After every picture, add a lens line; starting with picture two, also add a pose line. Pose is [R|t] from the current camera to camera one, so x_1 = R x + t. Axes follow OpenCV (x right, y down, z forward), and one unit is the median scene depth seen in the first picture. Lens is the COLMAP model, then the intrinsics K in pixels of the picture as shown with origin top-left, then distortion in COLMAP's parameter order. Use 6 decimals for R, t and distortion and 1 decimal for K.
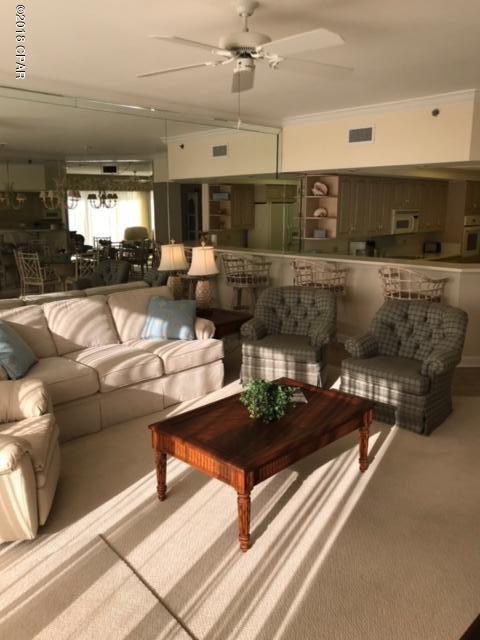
lens RADIAL K [[526.6, 0, 241.2], [0, 526.6, 319.5], [0, 0, 1]] dist [0.043301, -0.043016]
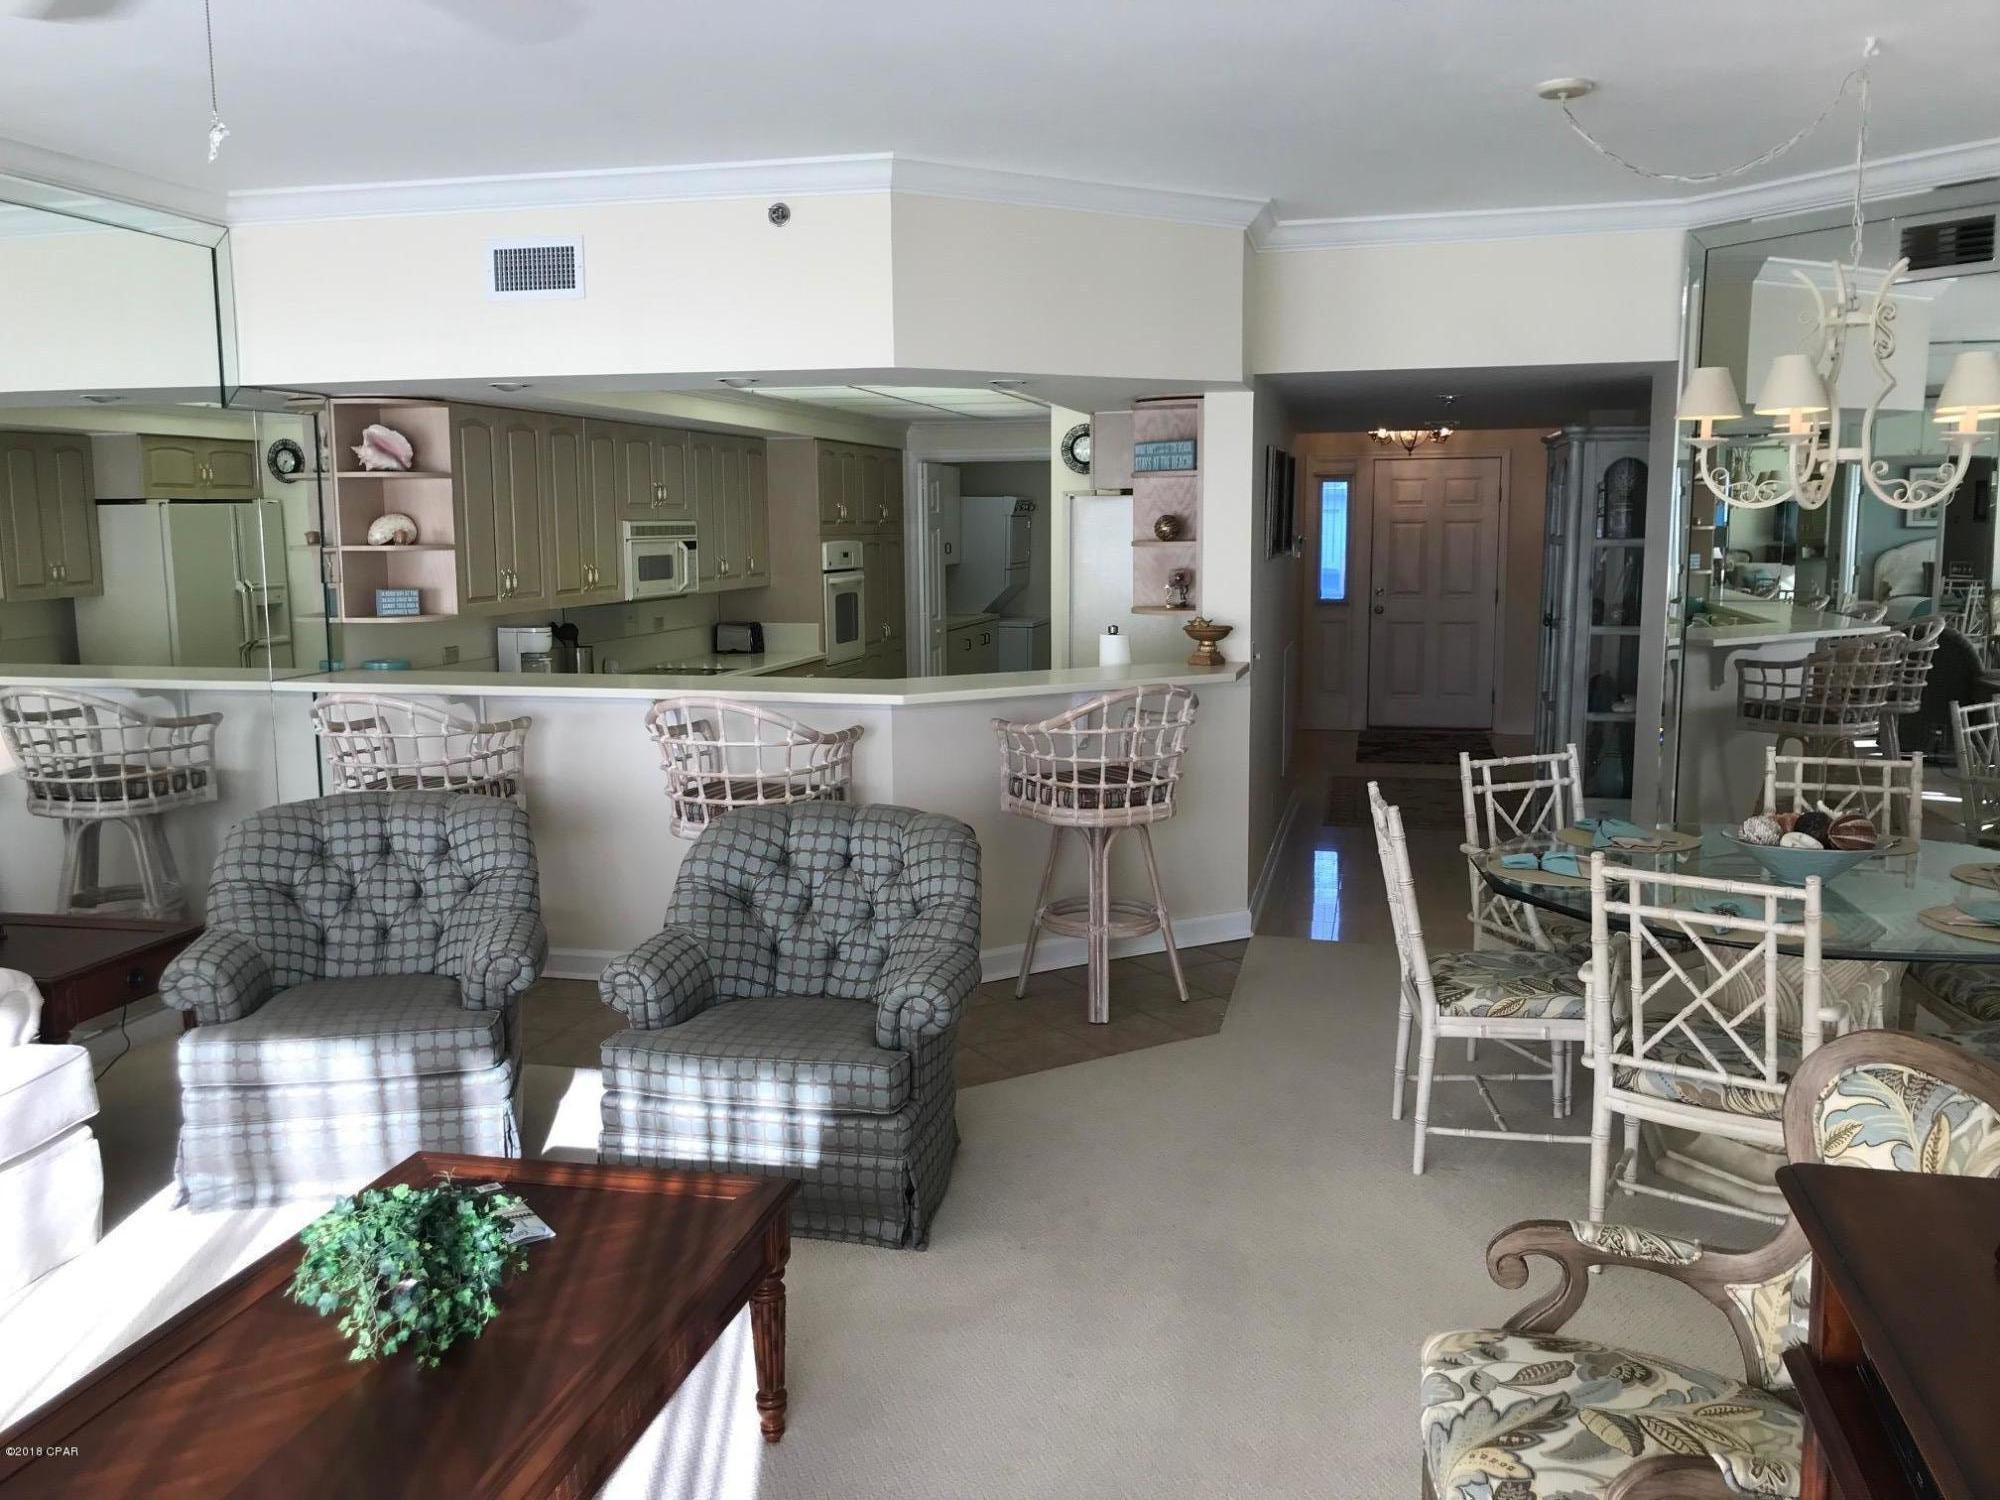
lens RADIAL K [[1643.0, 0, 1020.2], [0, 1643.0, 738.3], [0, 0, 1]] dist [0.002815, -0.011441]
pose [[0.844287, -0.074232, 0.530724, -0.046048], [0.117375, 0.991928, -0.047983, -0.009240], [-0.522878, 0.102805, 0.846185, 0.090919]]
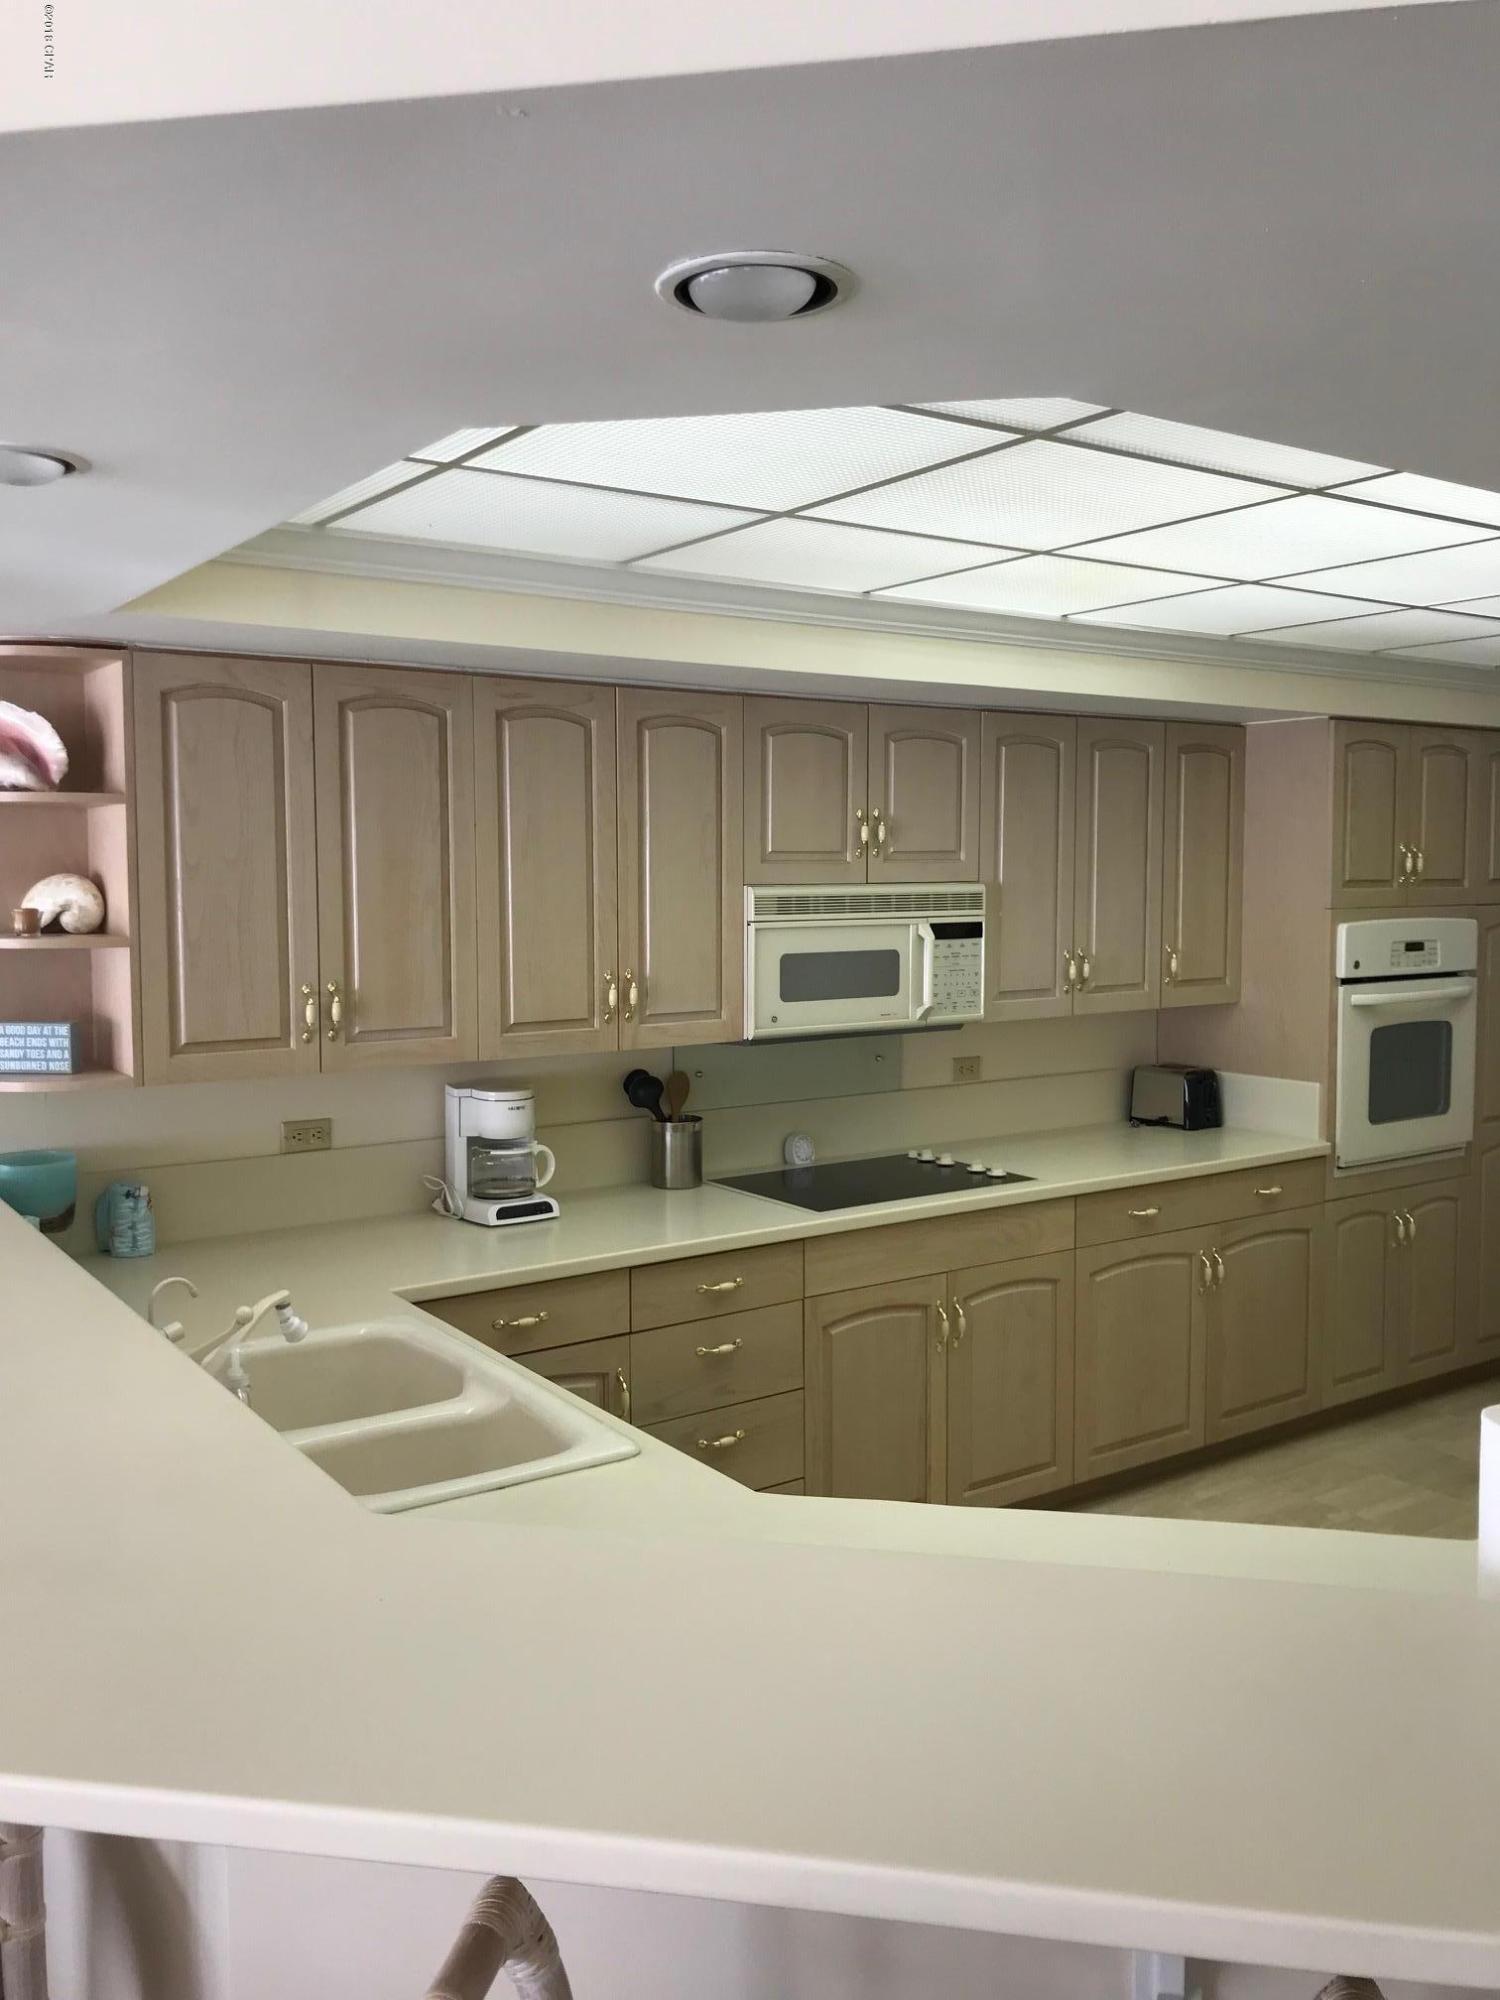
lens RADIAL K [[1634.1, 0, 747.8], [0, 1634.1, 1027.3], [0, 0, 1]] dist [0.133869, -0.363645]
pose [[0.985319, 0.010213, -0.170416, 0.448254], [-0.030553, 0.992643, -0.117163, -0.128948], [0.167966, 0.120650, 0.978382, 0.625326]]
